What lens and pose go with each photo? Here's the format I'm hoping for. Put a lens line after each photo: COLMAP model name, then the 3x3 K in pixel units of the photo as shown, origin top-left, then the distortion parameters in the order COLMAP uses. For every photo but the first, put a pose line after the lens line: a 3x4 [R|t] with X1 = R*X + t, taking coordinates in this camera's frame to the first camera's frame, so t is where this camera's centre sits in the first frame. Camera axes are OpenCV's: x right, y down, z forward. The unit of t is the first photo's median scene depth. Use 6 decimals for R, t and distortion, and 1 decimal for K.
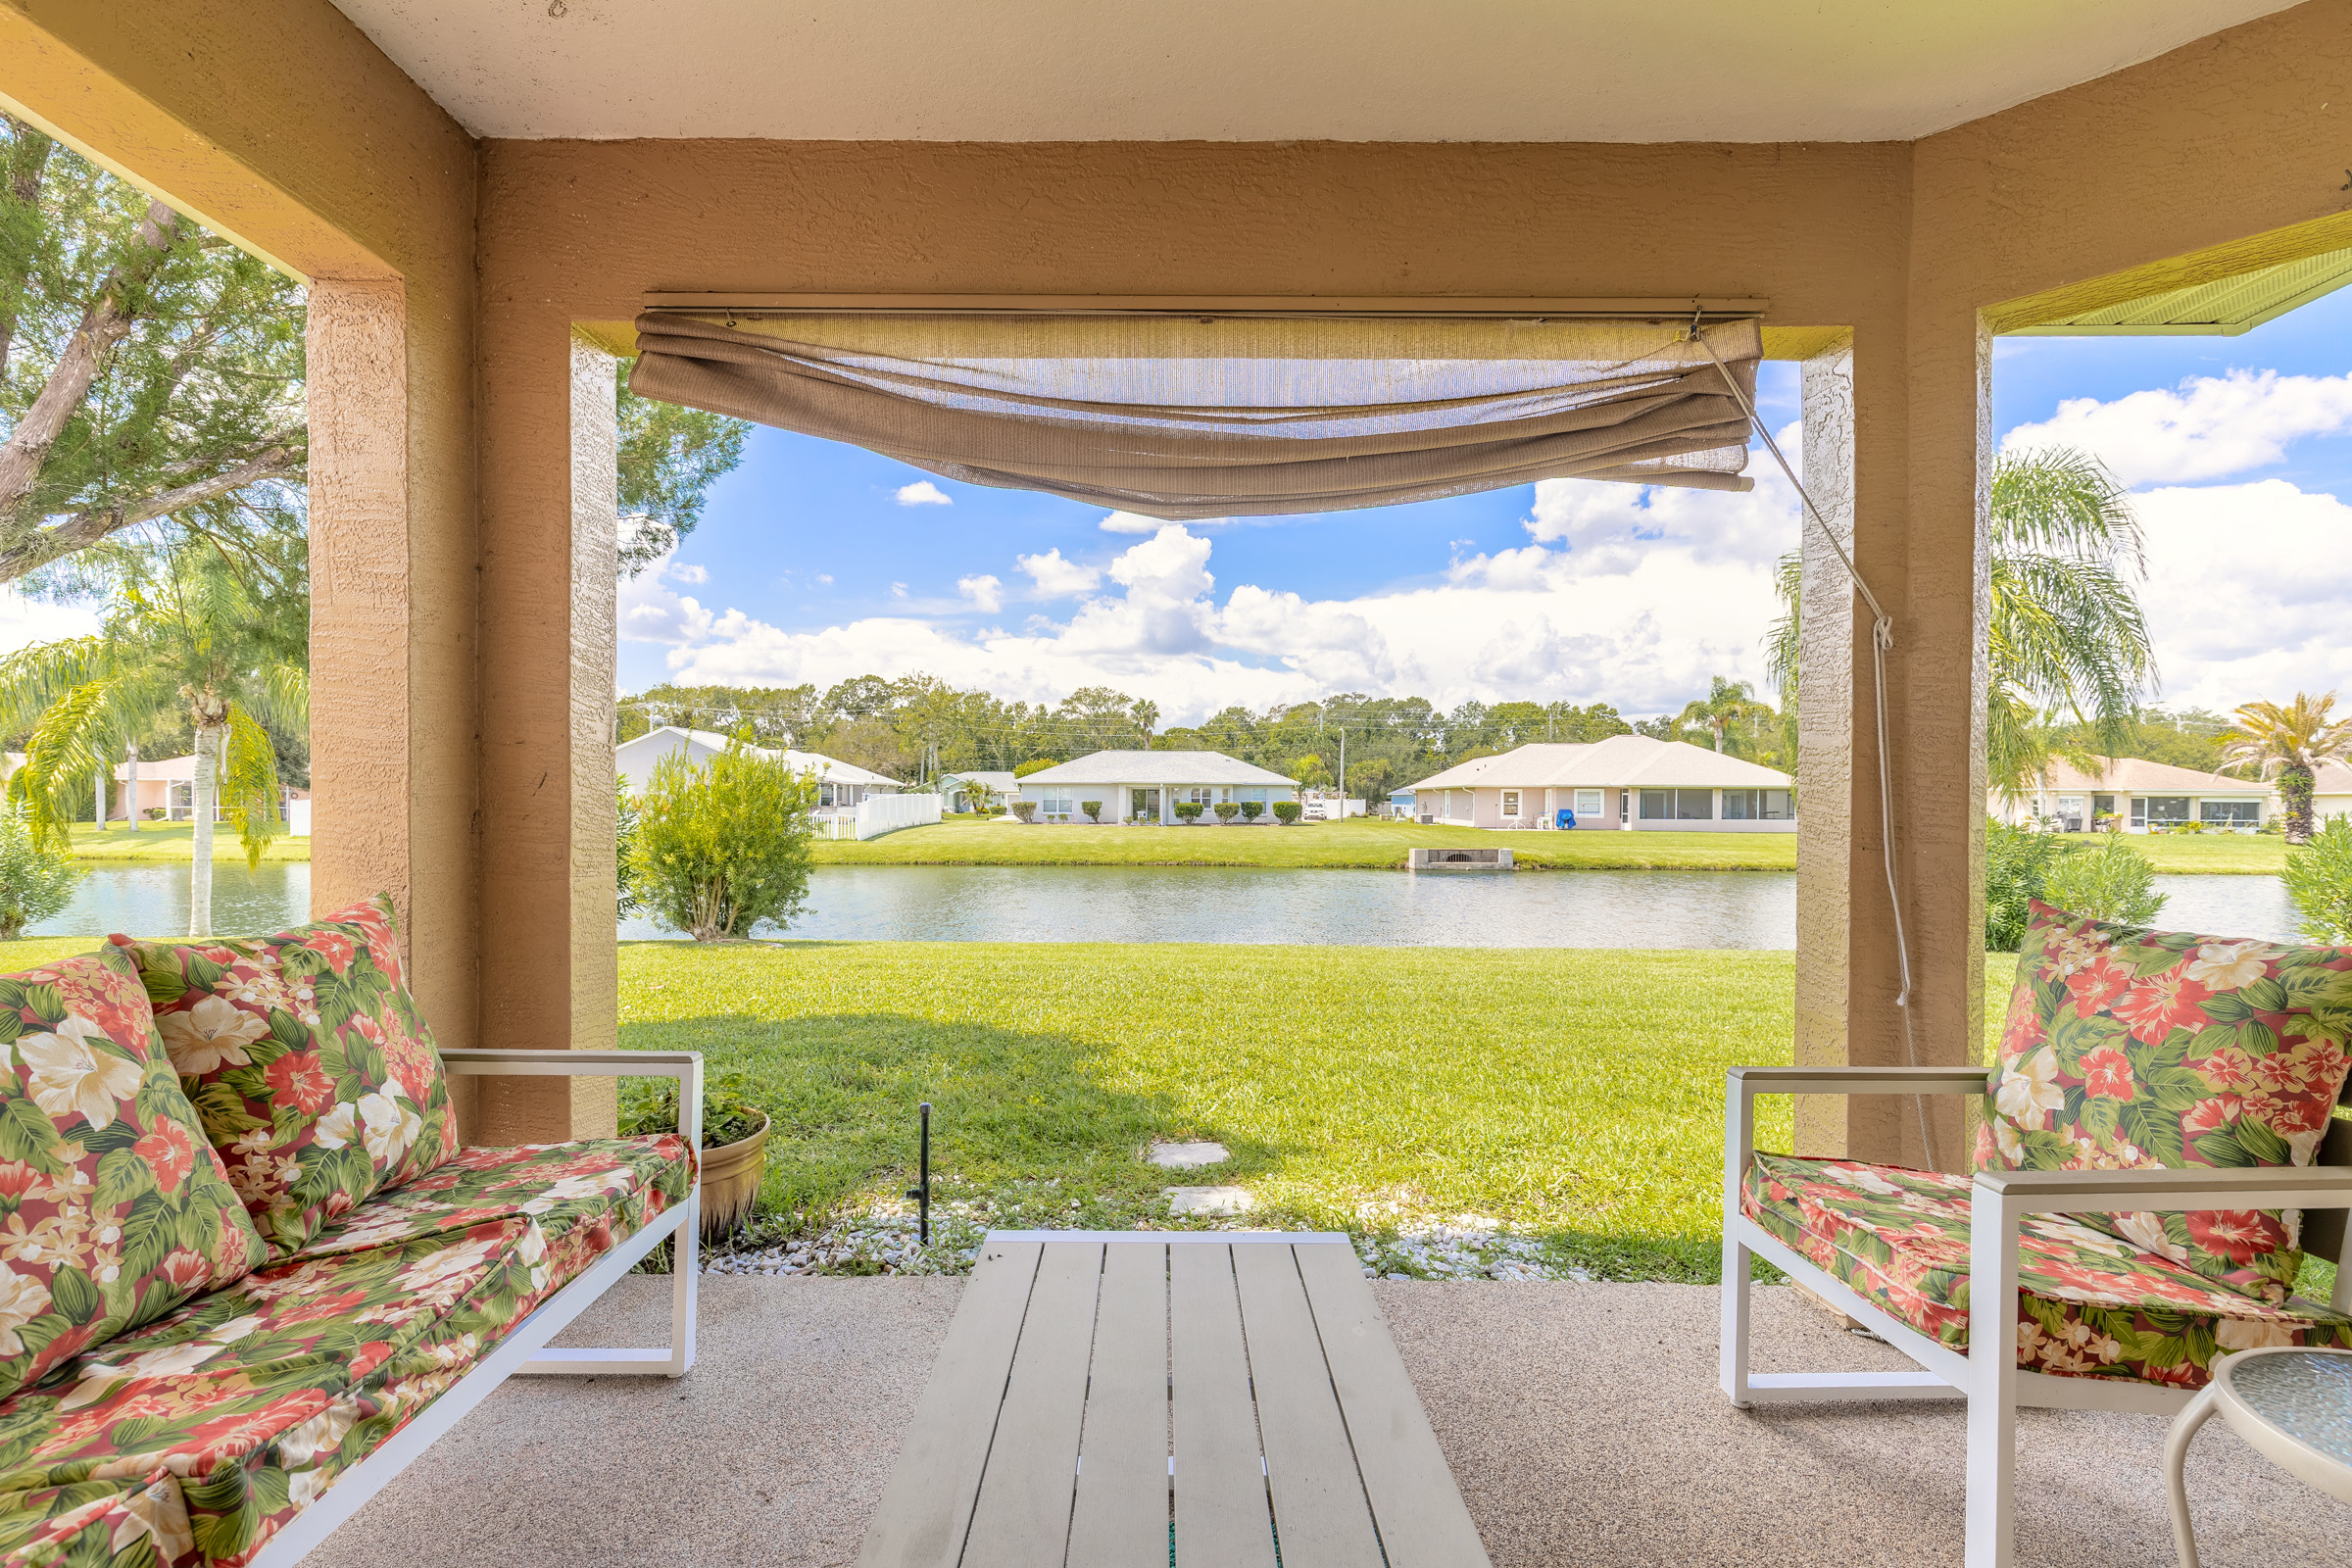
lens RADIAL K [[1062.1, 0, 1166.8], [0, 1062.1, 792.8], [0, 0, 1]] dist [0.006362, -0.001383]
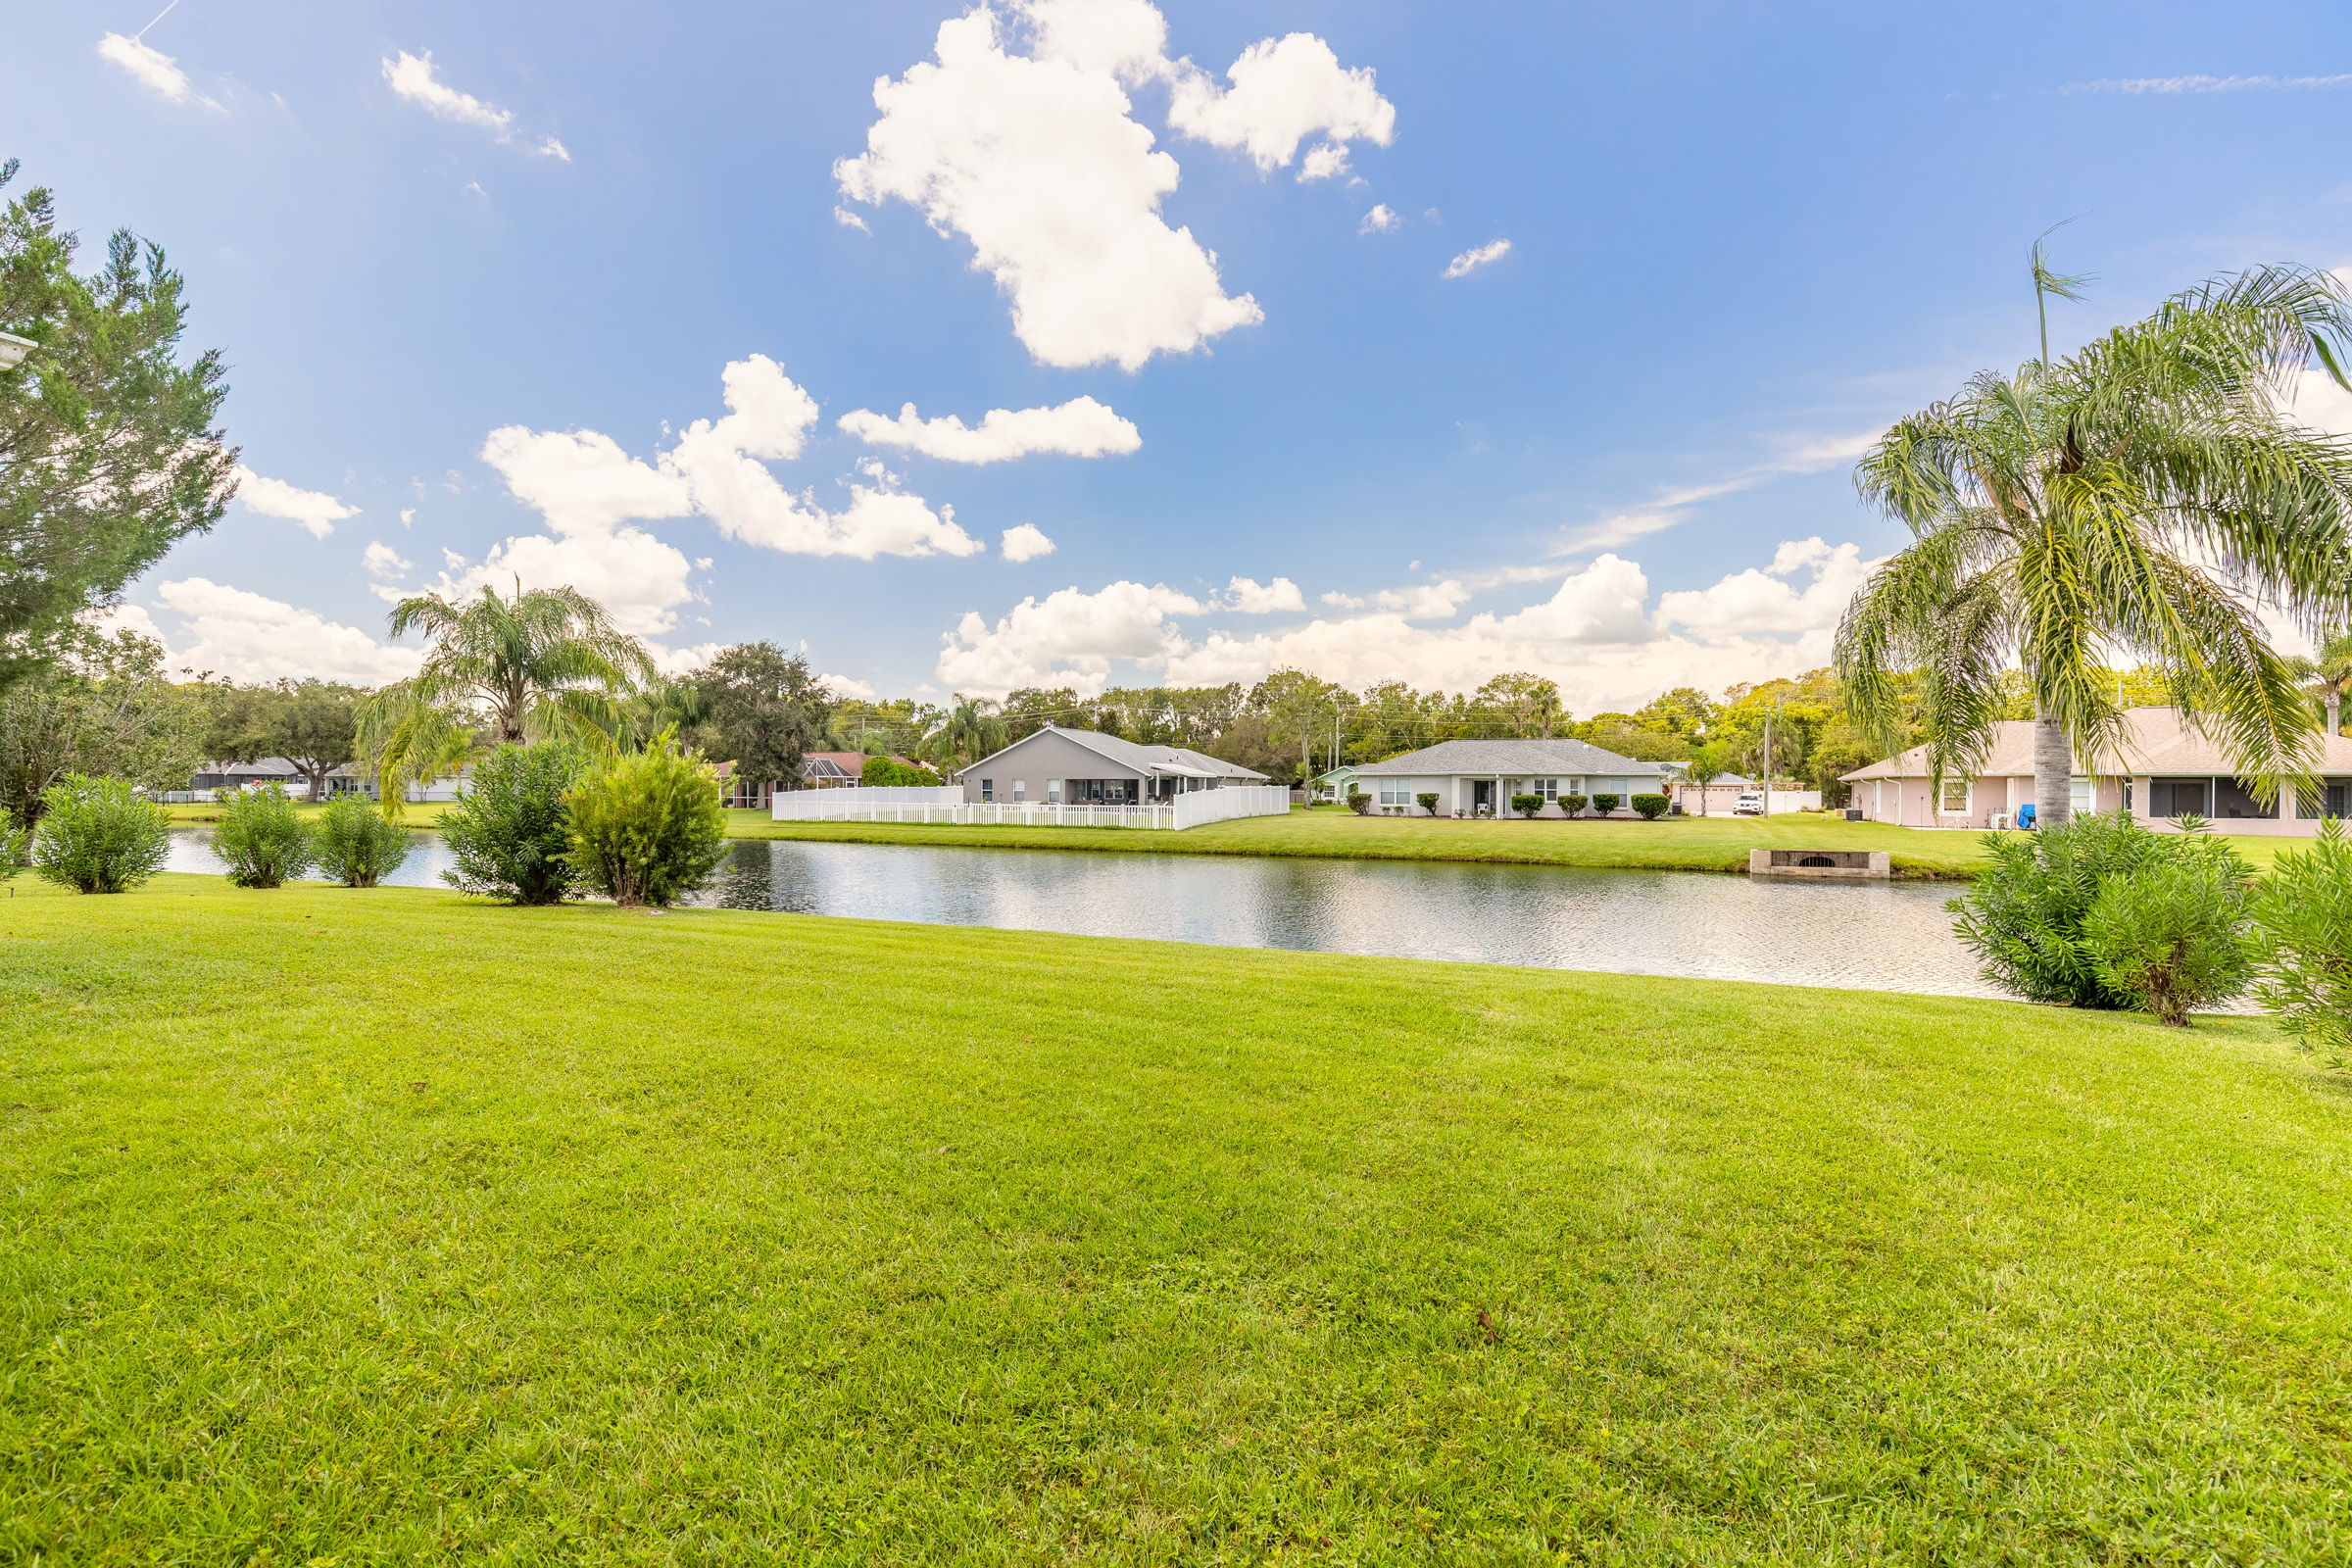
lens RADIAL K [[1062.1, 0, 1193.4], [0, 1062.1, 787.0], [0, 0, 1]] dist [0.006362, -0.001383]
pose [[0.909473, -0.001976, -0.415759, 0.137518], [0.002839, 0.999995, 0.001458, 0.000300], [0.415754, -0.002506, 0.909474, 0.033890]]
